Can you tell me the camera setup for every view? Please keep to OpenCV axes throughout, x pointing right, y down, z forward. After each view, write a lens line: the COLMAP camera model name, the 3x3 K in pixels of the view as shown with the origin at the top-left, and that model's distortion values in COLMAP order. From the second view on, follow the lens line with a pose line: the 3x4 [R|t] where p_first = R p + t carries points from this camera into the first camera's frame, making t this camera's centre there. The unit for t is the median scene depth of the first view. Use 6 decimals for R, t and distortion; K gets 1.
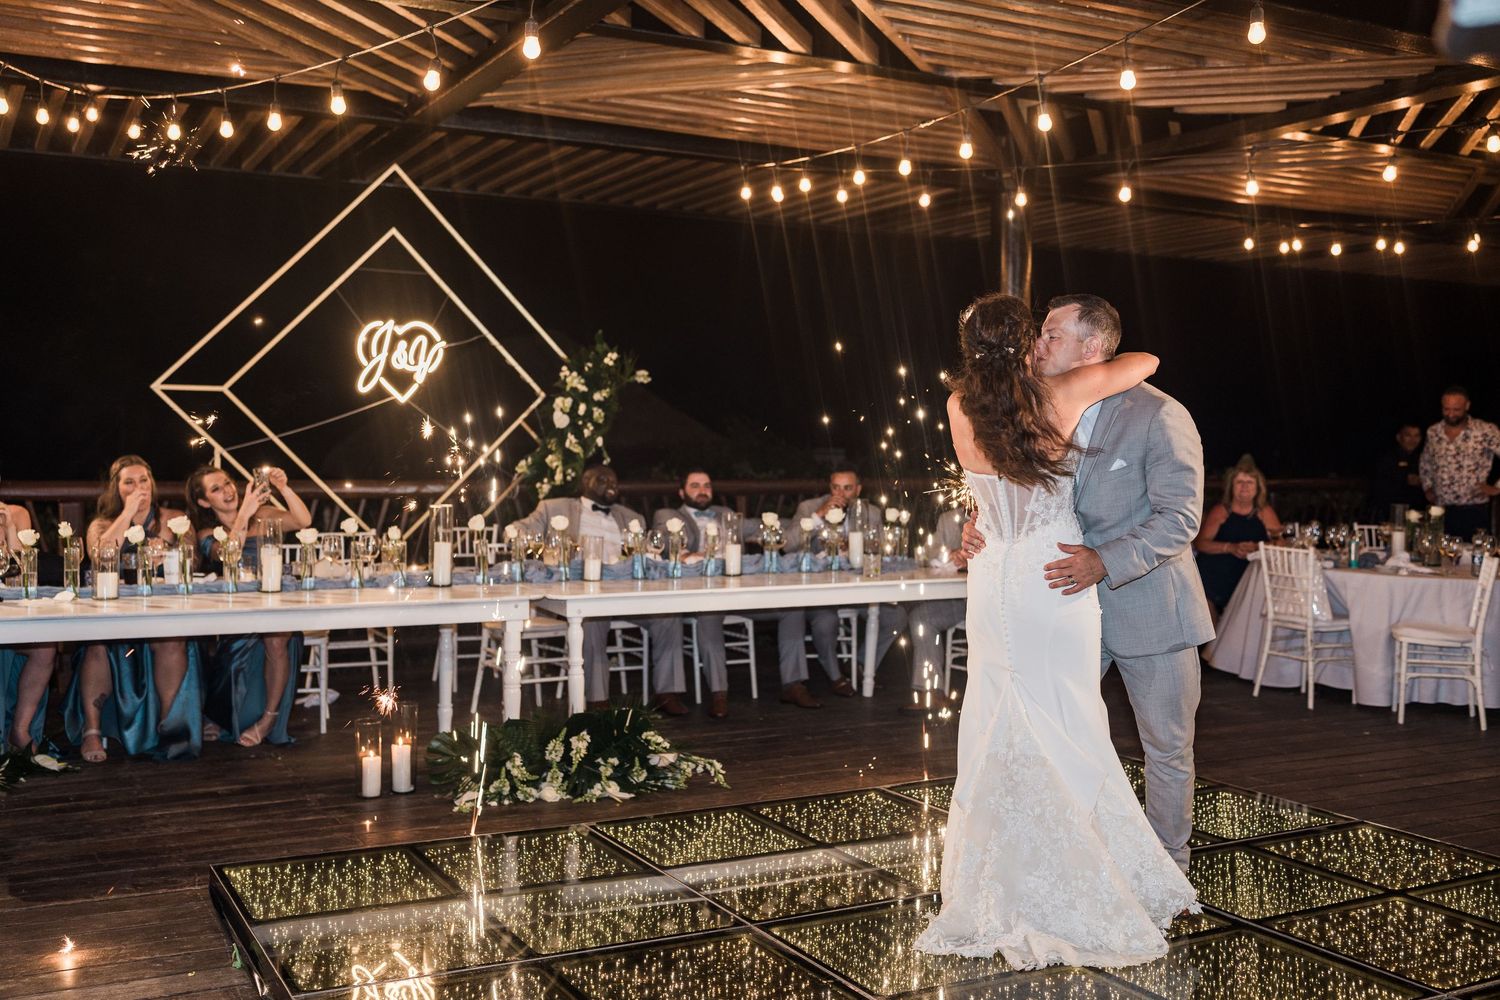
lens RADIAL K [[1551.5, 0, 763.1], [0, 1551.5, 507.6], [0, 0, 1]] dist [0.007155, 0.000000]
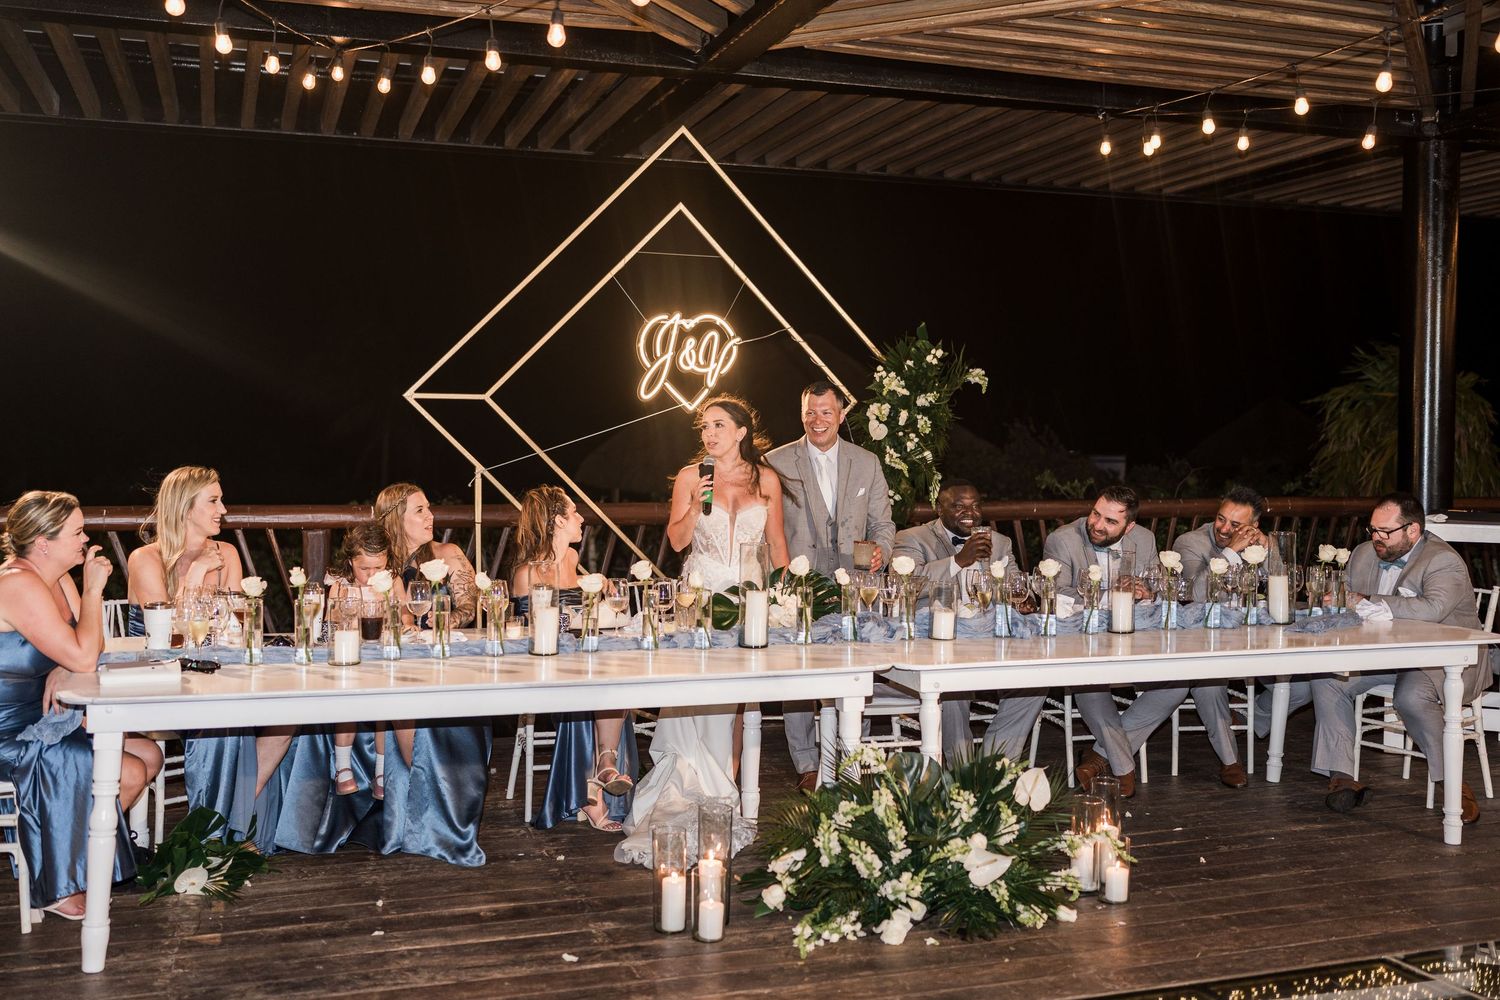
lens RADIAL K [[1551.5, 0, 758.9], [0, 1551.5, 503.4], [0, 0, 1]] dist [0.007155, 0.000000]
pose [[0.987764, -0.000263, -0.155954, -0.067363], [-0.000536, 0.999987, -0.005084, -0.014192], [0.155953, 0.005105, 0.987751, 0.185274]]
